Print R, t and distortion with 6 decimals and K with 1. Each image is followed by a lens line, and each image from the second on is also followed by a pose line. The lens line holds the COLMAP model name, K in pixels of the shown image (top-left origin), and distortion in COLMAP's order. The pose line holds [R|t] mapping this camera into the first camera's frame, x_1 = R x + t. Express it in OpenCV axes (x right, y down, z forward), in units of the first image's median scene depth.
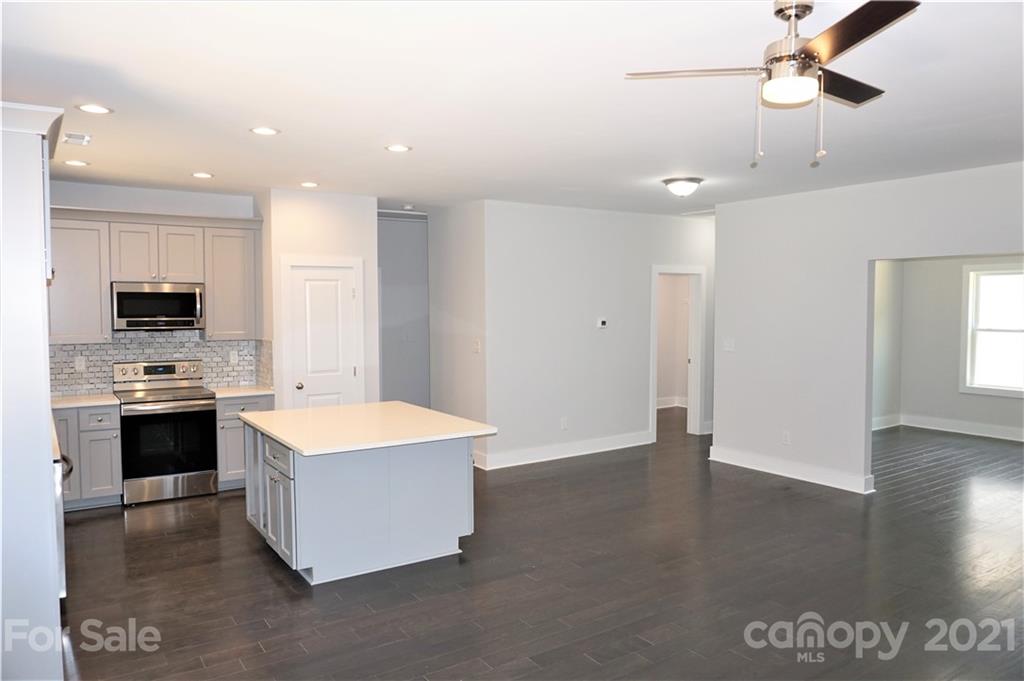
lens RADIAL K [[686.1, 0, 513.0], [0, 686.1, 346.9], [0, 0, 1]] dist [-0.049755, 0.020893]
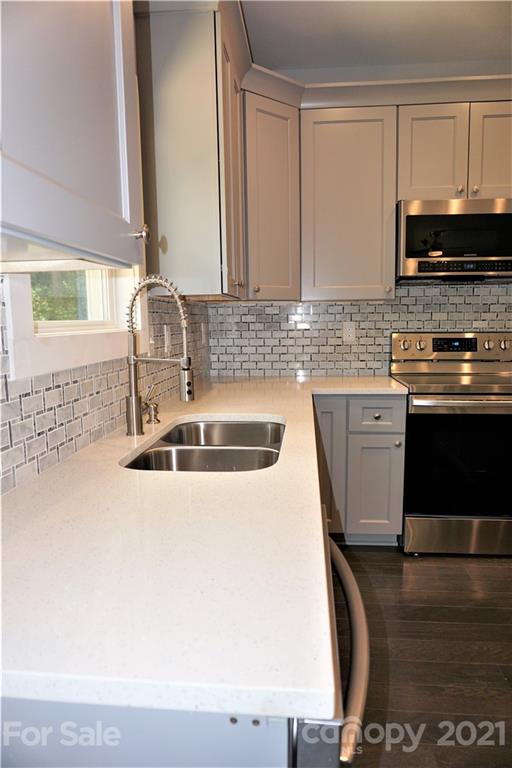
lens RADIAL K [[514.6, 0, 254.0], [0, 514.6, 382.4], [0, 0, 1]] dist [-0.049755, 0.020893]
pose [[0.752383, 0.063511, -0.655657, -0.355101], [-0.021633, 0.997187, 0.071770, 0.040536], [0.658371, -0.039814, 0.751640, 0.519727]]
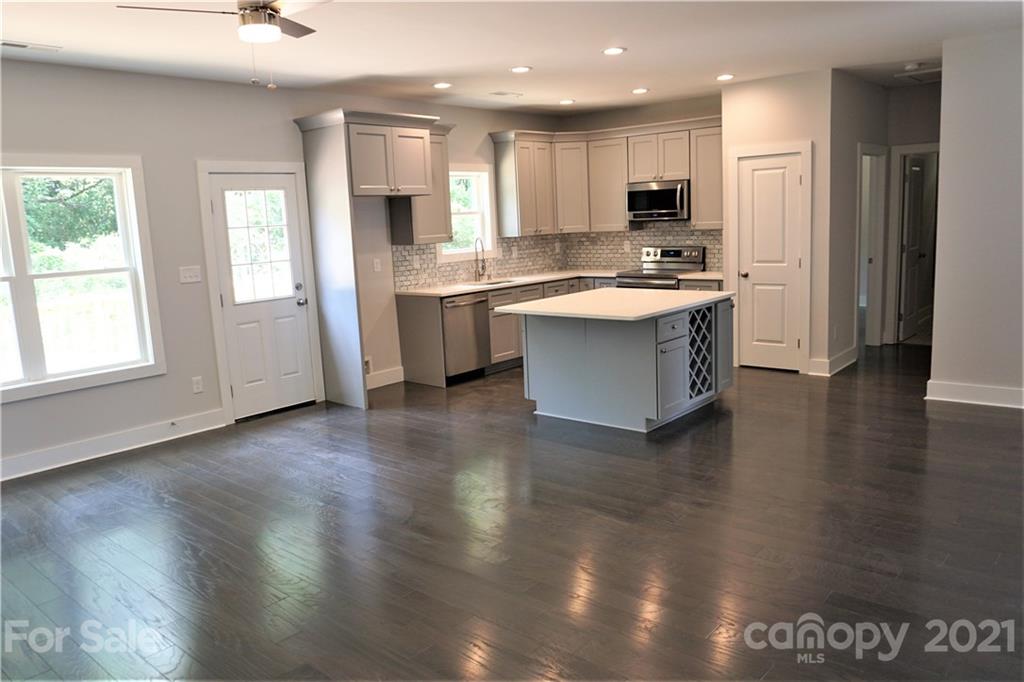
lens RADIAL K [[761.7, 0, 522.3], [0, 761.7, 340.5], [0, 0, 1]] dist [-0.042636, 0.011720]
pose [[0.249589, 0.144011, -0.957584, 0.774910], [-0.012688, 0.989281, 0.145471, -0.007163], [0.968269, -0.024158, 0.248741, 0.412052]]
